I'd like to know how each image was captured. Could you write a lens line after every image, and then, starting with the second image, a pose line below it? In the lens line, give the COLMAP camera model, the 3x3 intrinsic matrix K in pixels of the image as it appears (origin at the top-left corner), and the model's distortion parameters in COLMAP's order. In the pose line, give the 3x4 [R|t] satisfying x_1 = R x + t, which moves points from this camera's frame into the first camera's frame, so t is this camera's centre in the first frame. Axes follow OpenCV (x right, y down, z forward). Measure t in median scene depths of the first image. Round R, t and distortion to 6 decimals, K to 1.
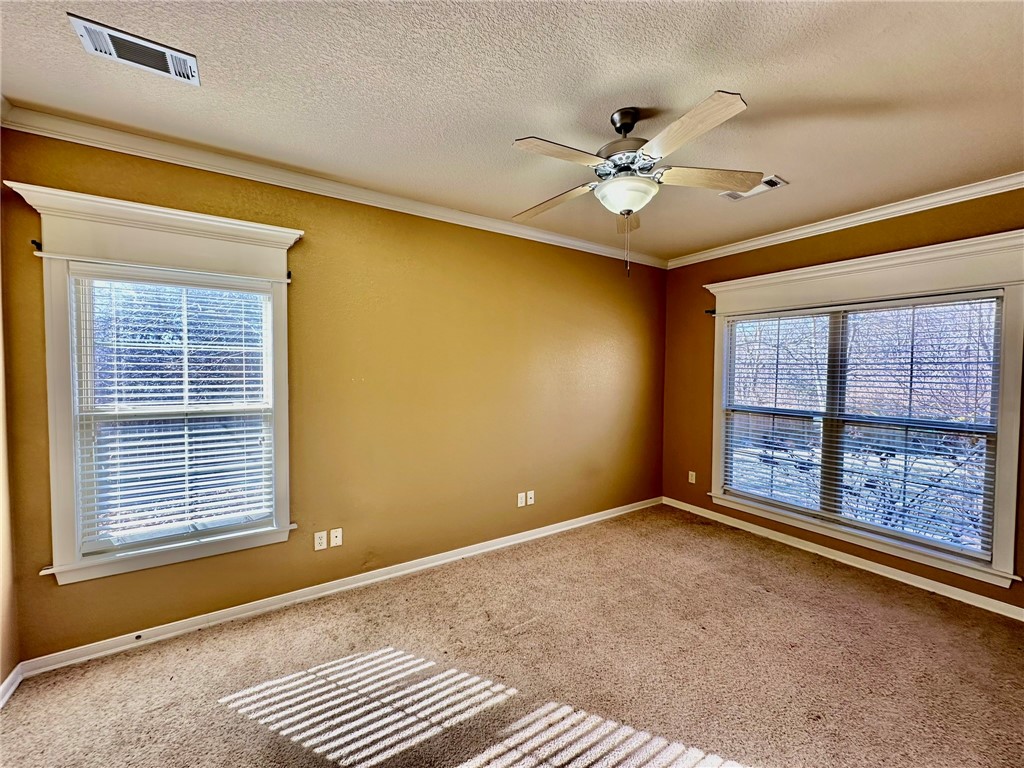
lens RADIAL K [[407.4, 0, 511.0], [0, 407.4, 382.0], [0, 0, 1]] dist [-0.004455, 0.000545]
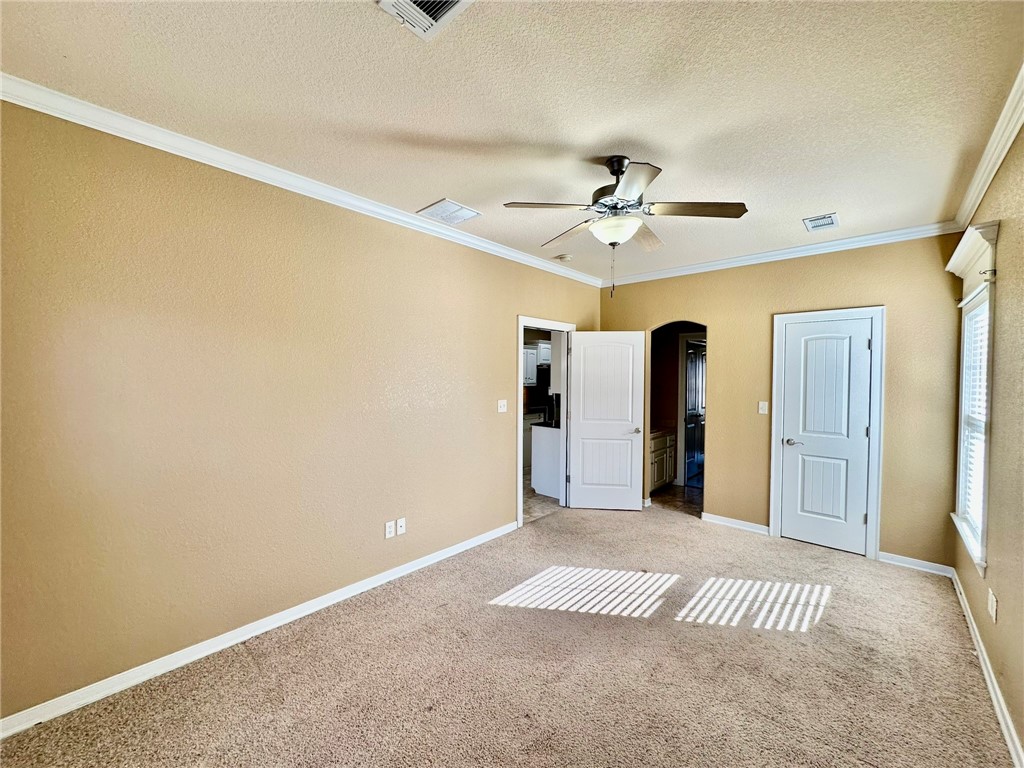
lens RADIAL K [[407.4, 0, 512.4], [0, 407.4, 381.7], [0, 0, 1]] dist [-0.004455, 0.000545]
pose [[-0.964275, -0.004644, -0.264863, 0.891808], [-0.020729, 0.998103, 0.057965, -0.083469], [0.264091, 0.061384, -0.962542, 2.106876]]
